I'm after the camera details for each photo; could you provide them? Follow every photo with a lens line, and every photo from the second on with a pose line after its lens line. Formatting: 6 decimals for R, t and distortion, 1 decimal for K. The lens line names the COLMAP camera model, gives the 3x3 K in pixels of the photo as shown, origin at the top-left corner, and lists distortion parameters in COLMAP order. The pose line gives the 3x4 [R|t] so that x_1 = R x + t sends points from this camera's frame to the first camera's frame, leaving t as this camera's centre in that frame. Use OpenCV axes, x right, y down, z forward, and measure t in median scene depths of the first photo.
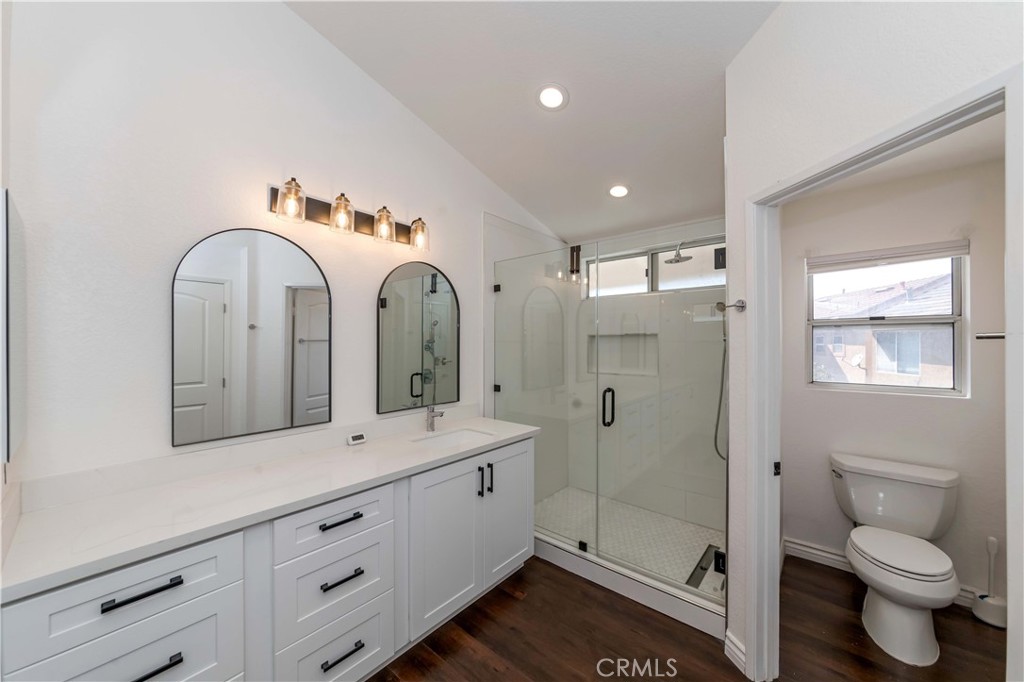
lens RADIAL K [[366.2, 0, 490.6], [0, 366.2, 335.8], [0, 0, 1]] dist [-0.000443, -0.000003]
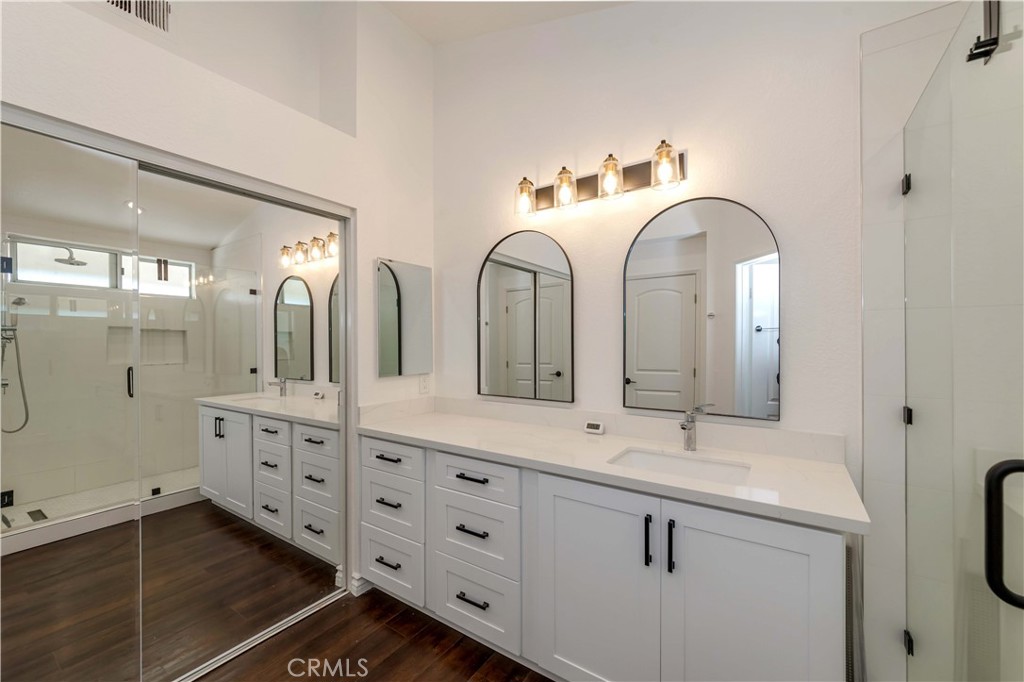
lens RADIAL K [[408.4, 0, 513.4], [0, 408.4, 344.6], [0, 0, 1]] dist [-0.009032, 0.000106]
pose [[0.155331, 0.044959, -0.986839, 0.630055], [0.045437, 0.997581, 0.052600, 0.009392], [0.986817, -0.053009, 0.152912, 0.674668]]
